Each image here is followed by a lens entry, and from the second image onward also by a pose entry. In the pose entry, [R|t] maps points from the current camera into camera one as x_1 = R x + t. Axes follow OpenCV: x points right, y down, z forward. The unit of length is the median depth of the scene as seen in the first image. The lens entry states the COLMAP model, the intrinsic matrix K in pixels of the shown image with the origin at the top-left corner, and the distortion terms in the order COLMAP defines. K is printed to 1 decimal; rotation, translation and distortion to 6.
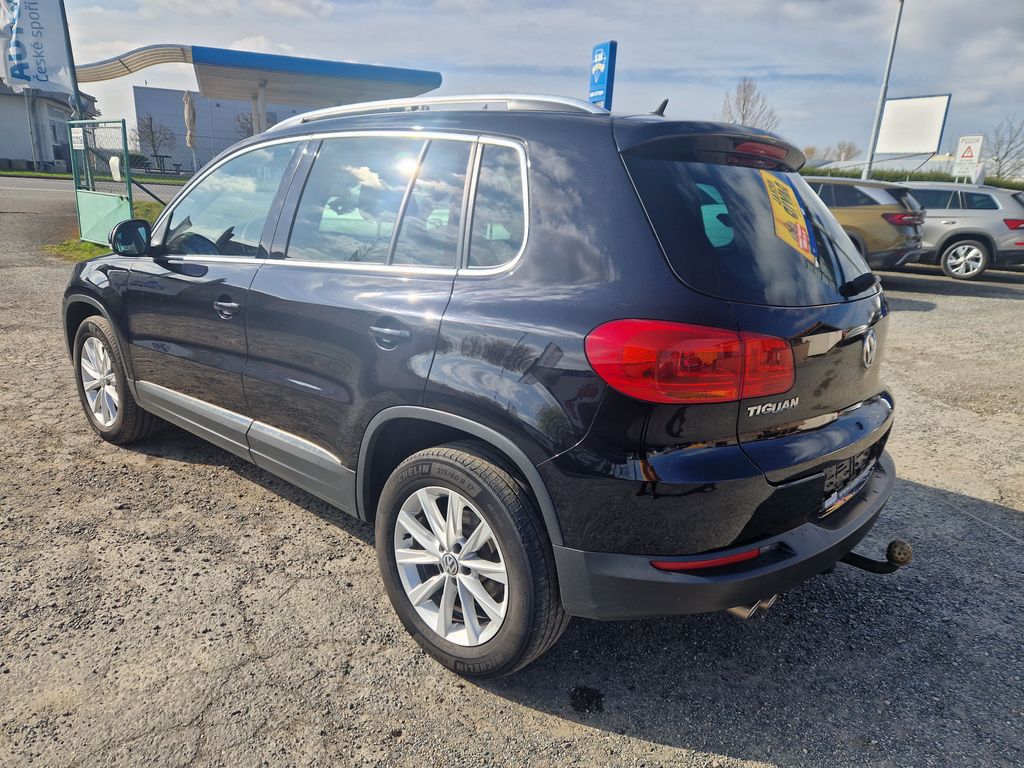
lens RADIAL K [[697.1, 0, 509.1], [0, 697.1, 389.7], [0, 0, 1]] dist [0.055331, -0.041153]
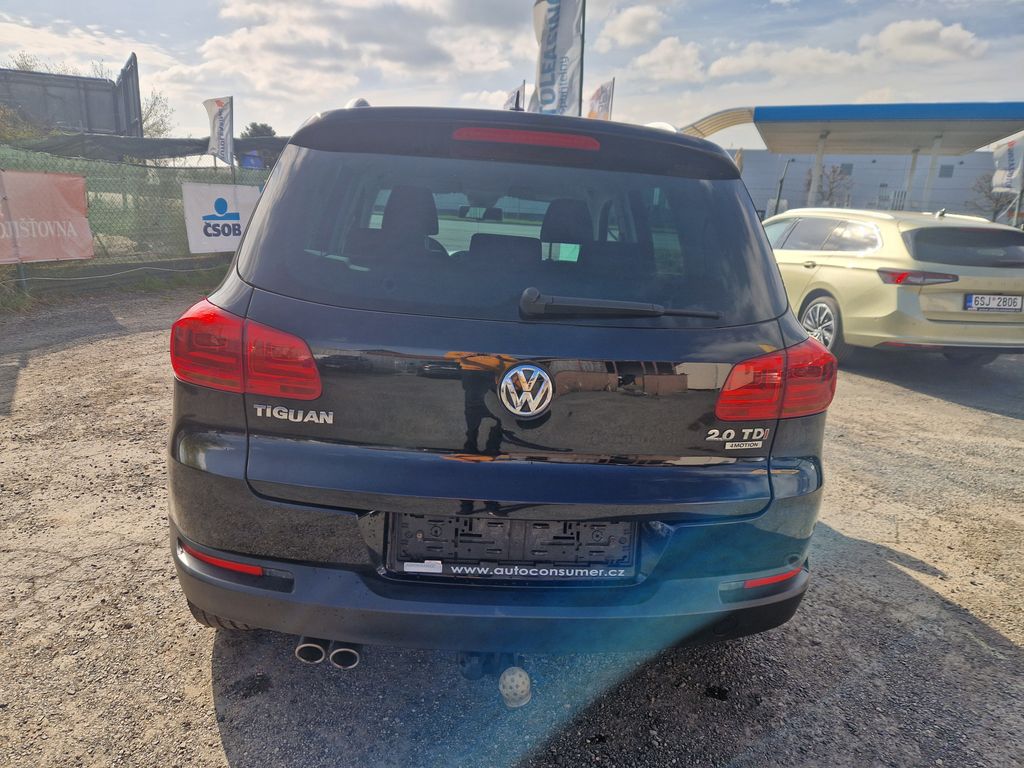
lens RADIAL K [[697.1, 0, 509.1], [0, 697.1, 389.7], [0, 0, 1]] dist [0.055331, -0.041153]
pose [[0.704786, 0.164596, -0.690062, 0.938884], [-0.214474, 0.976631, 0.013900, -0.060835], [0.676223, 0.138204, 0.723617, 0.436985]]
